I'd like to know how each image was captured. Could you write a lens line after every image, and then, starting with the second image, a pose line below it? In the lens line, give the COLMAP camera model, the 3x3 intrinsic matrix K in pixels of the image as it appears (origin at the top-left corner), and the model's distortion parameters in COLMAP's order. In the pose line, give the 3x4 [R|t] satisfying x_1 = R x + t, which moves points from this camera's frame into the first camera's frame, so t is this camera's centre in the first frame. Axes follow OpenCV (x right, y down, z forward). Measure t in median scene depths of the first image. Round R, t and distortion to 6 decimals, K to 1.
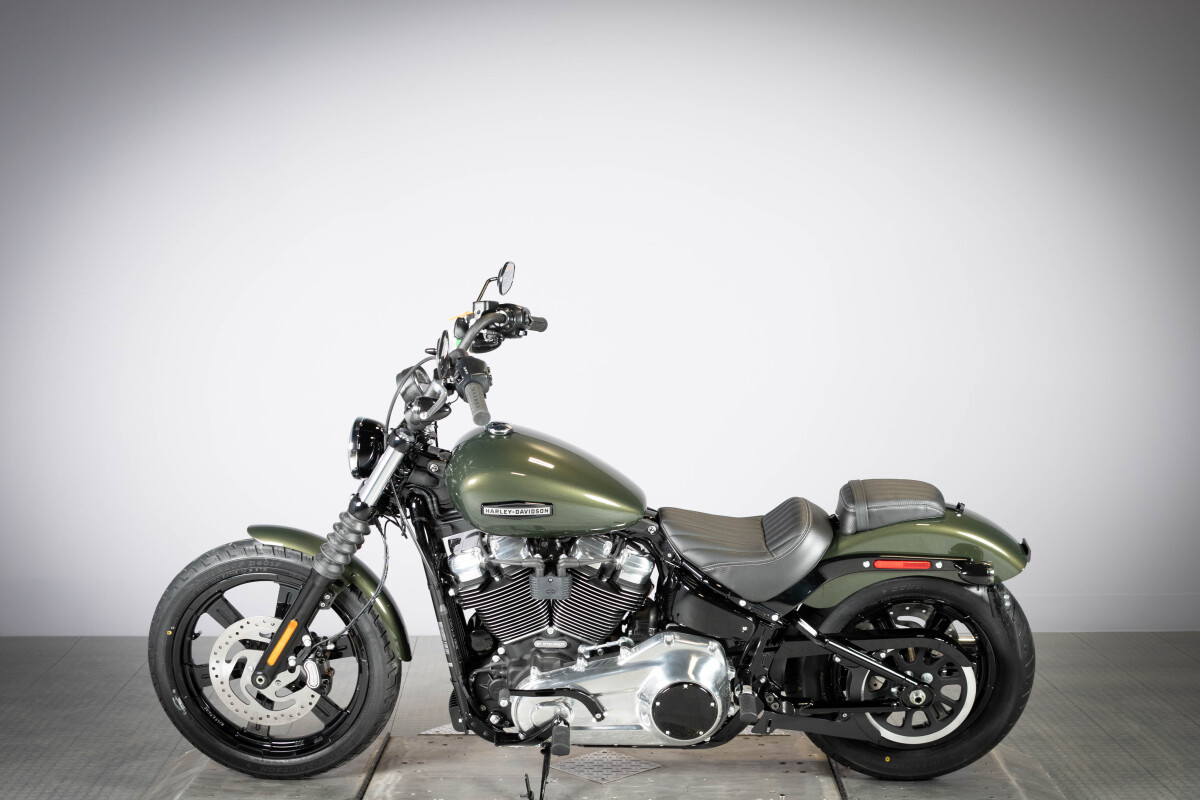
lens RADIAL K [[1997.8, 0, 623.1], [0, 1997.8, 409.0], [0, 0, 1]] dist [0.001200, 0.000000]
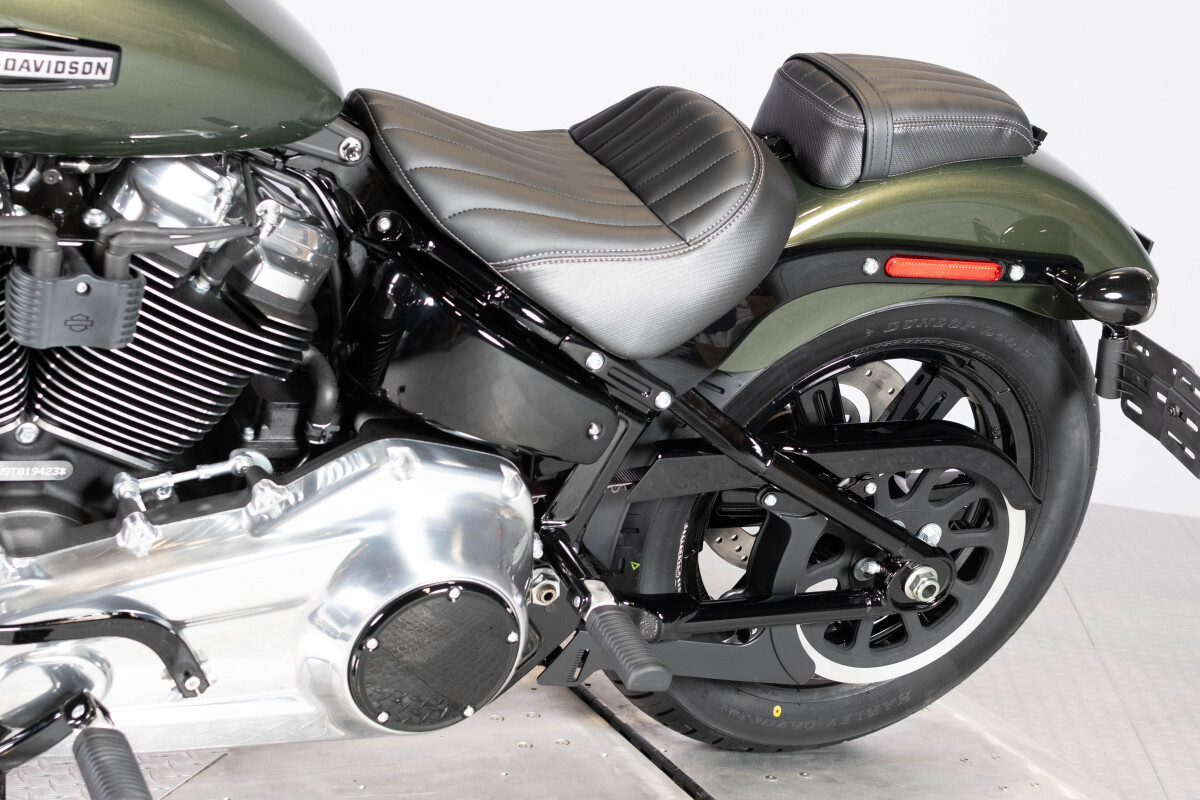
lens RADIAL K [[2082.0, 0, 624.9], [0, 2082.0, 346.2], [0, 0, 1]] dist [0.002682, 0.000000]
pose [[0.879151, 0.009676, 0.476444, -0.116368], [-0.073014, 0.990724, 0.114608, 0.049069], [-0.470916, -0.135545, 0.871703, 0.652095]]
